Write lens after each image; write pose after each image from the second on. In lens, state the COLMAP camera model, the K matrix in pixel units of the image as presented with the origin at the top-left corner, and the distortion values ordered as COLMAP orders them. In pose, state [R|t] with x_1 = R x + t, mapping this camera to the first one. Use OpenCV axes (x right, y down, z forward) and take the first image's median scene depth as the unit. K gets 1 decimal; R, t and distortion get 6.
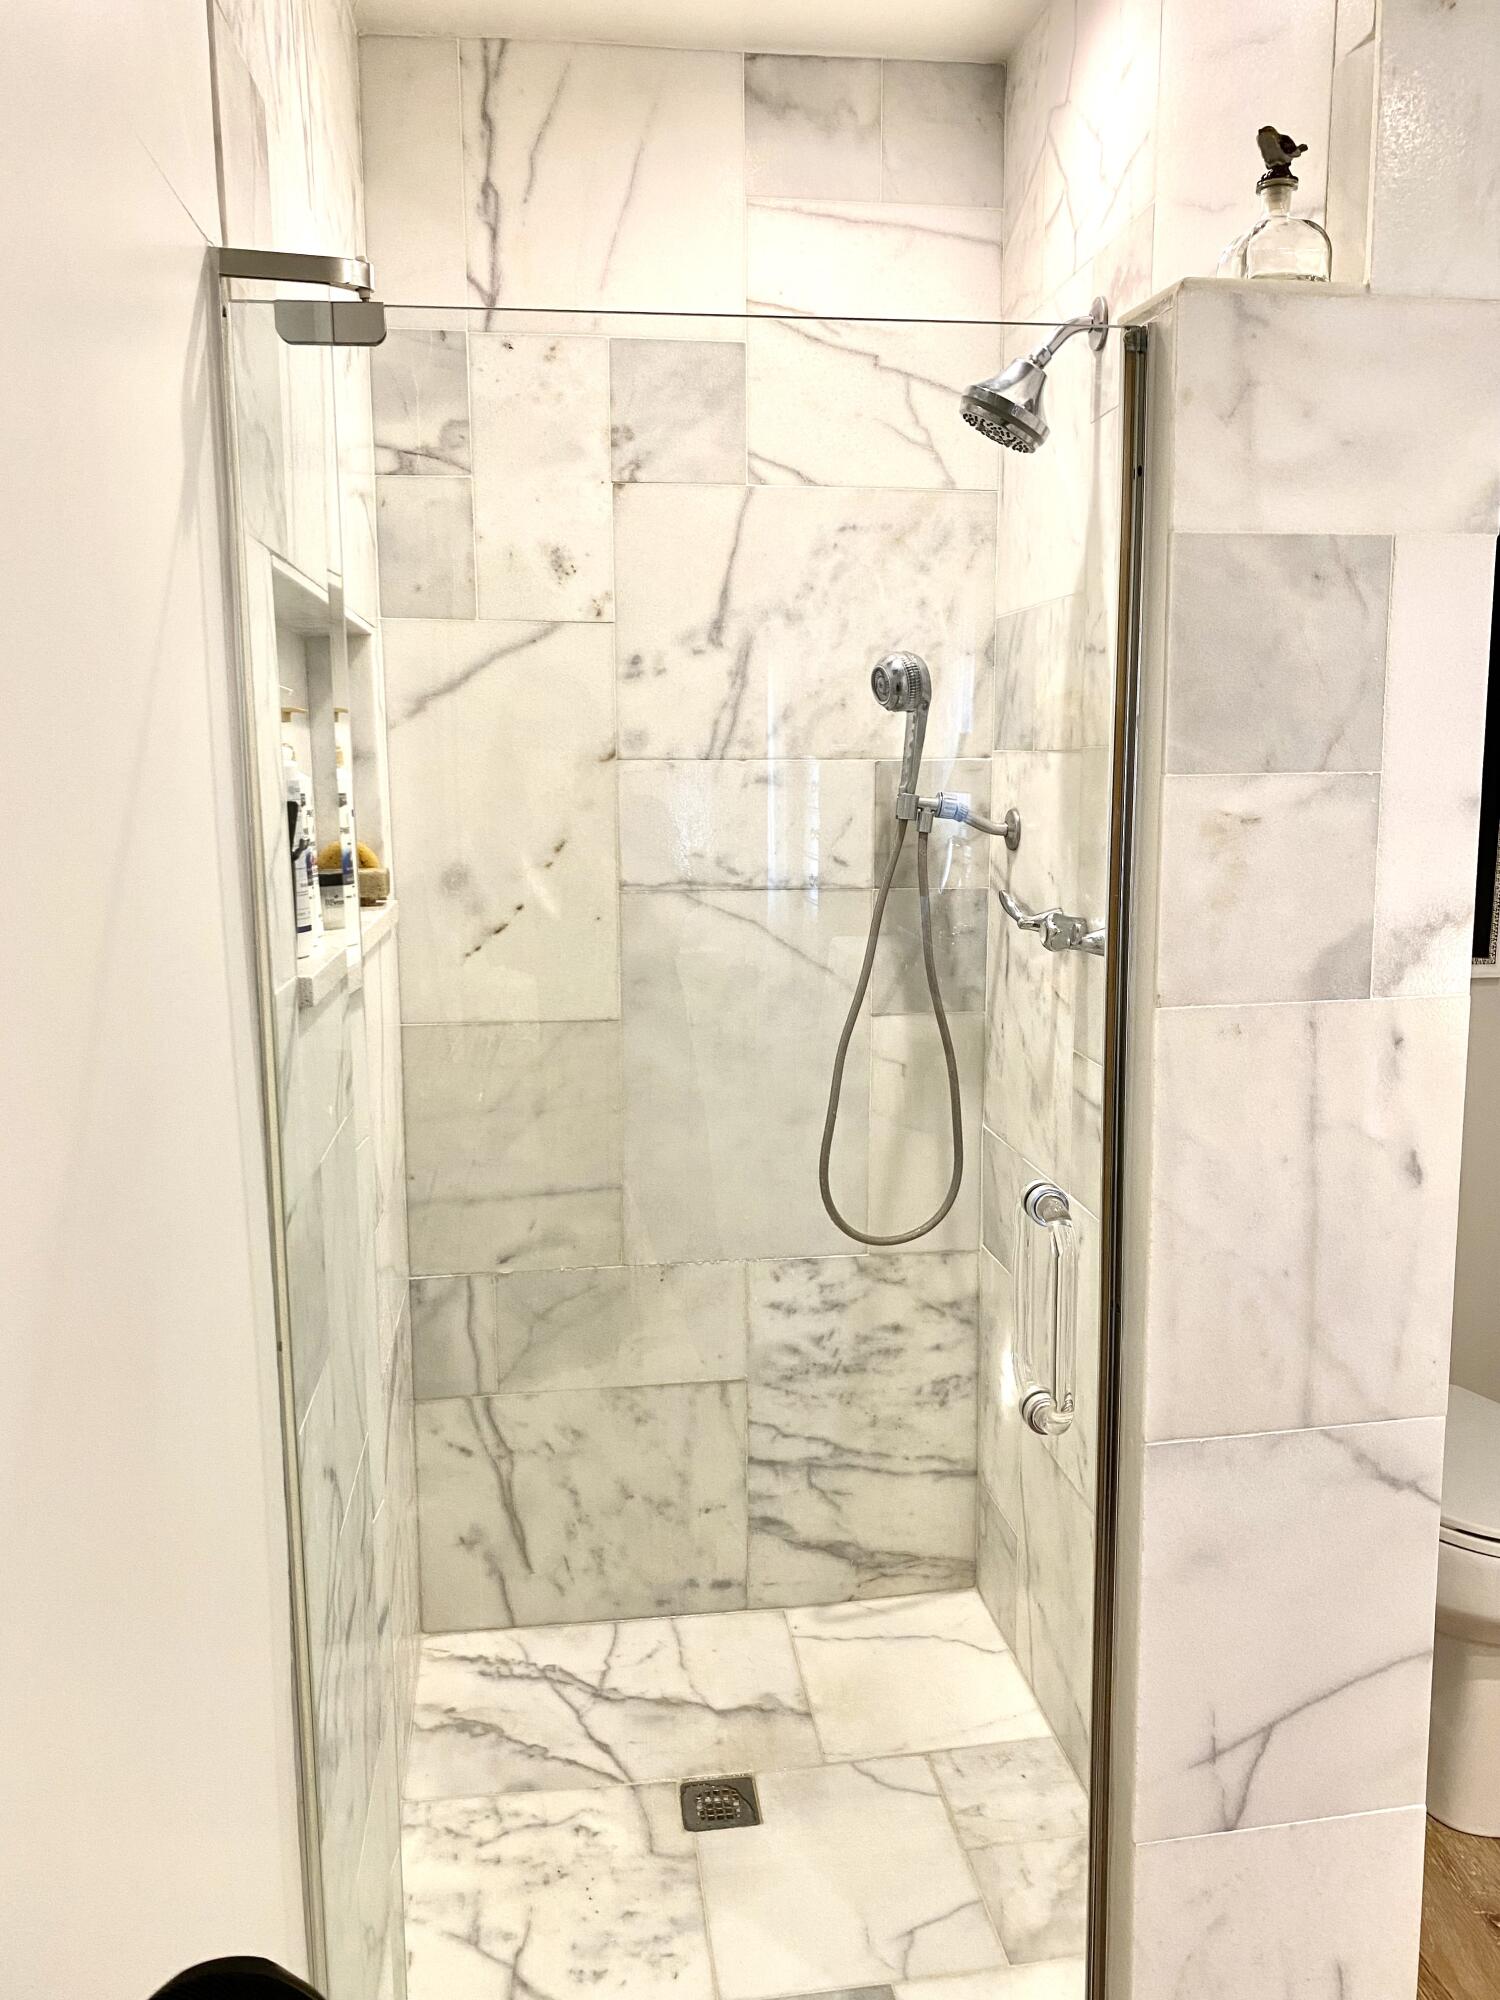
lens RADIAL K [[1514.1, 0, 750.0], [0, 1514.1, 1000.0], [0, 0, 1]] dist [0.039810, -0.070528]
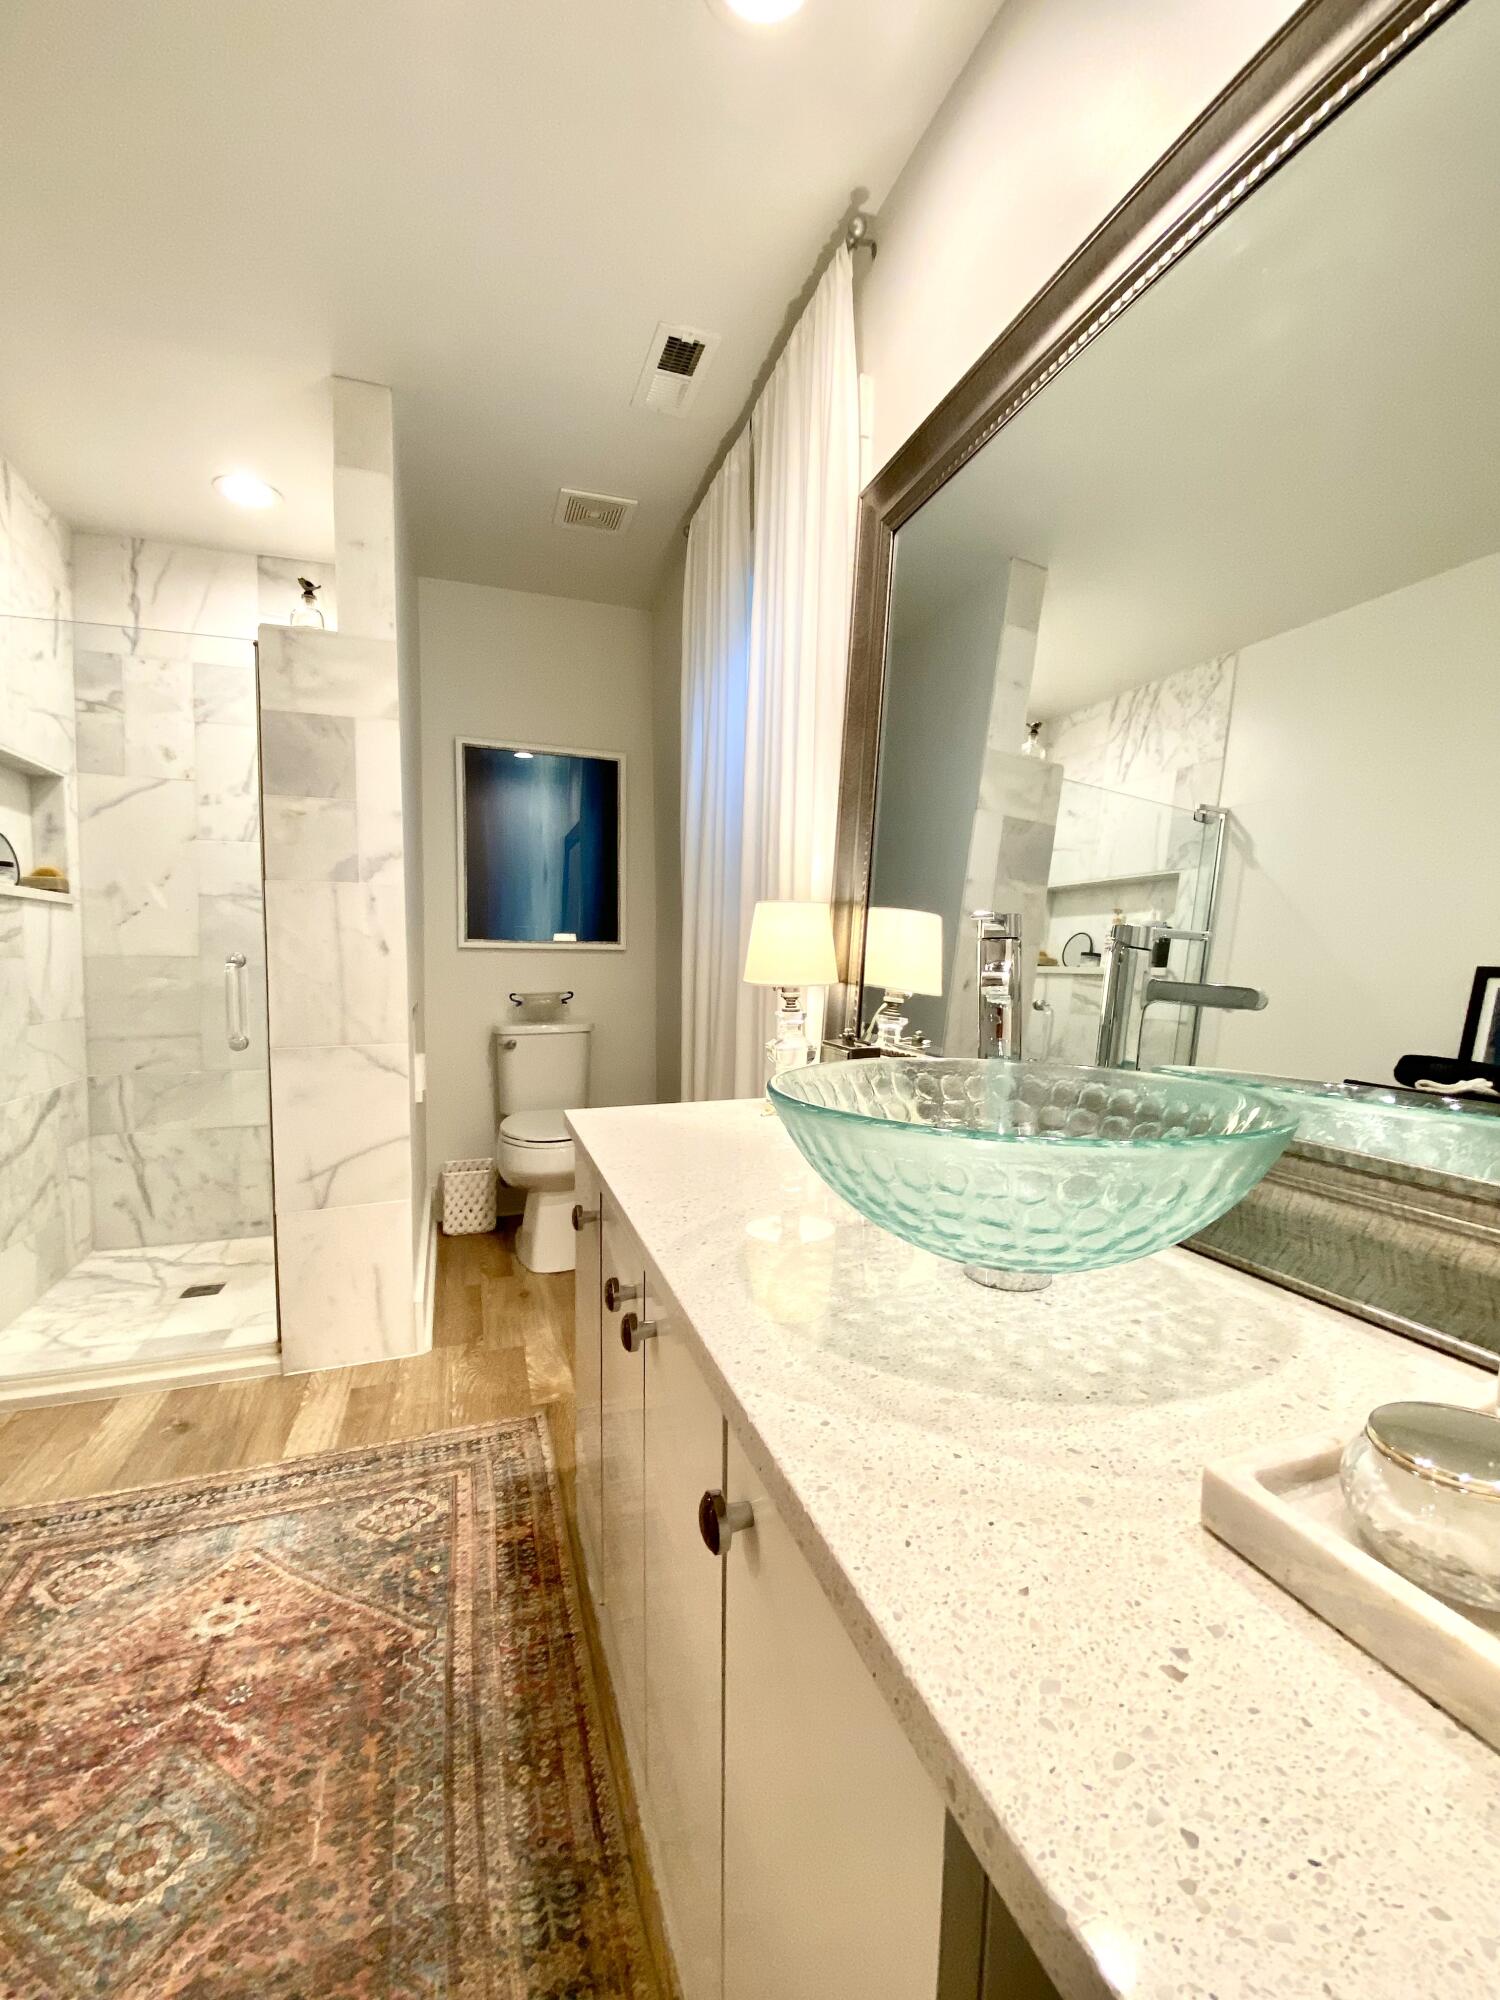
lens RADIAL K [[817.3, 0, 750.0], [0, 817.3, 1000.0], [0, 0, 1]] dist [0.010606, -0.018207]
pose [[0.978938, -0.002103, 0.204146, 0.495847], [0.023611, 0.994403, -0.102977, 0.236657], [-0.202787, 0.105629, 0.973509, -0.352326]]
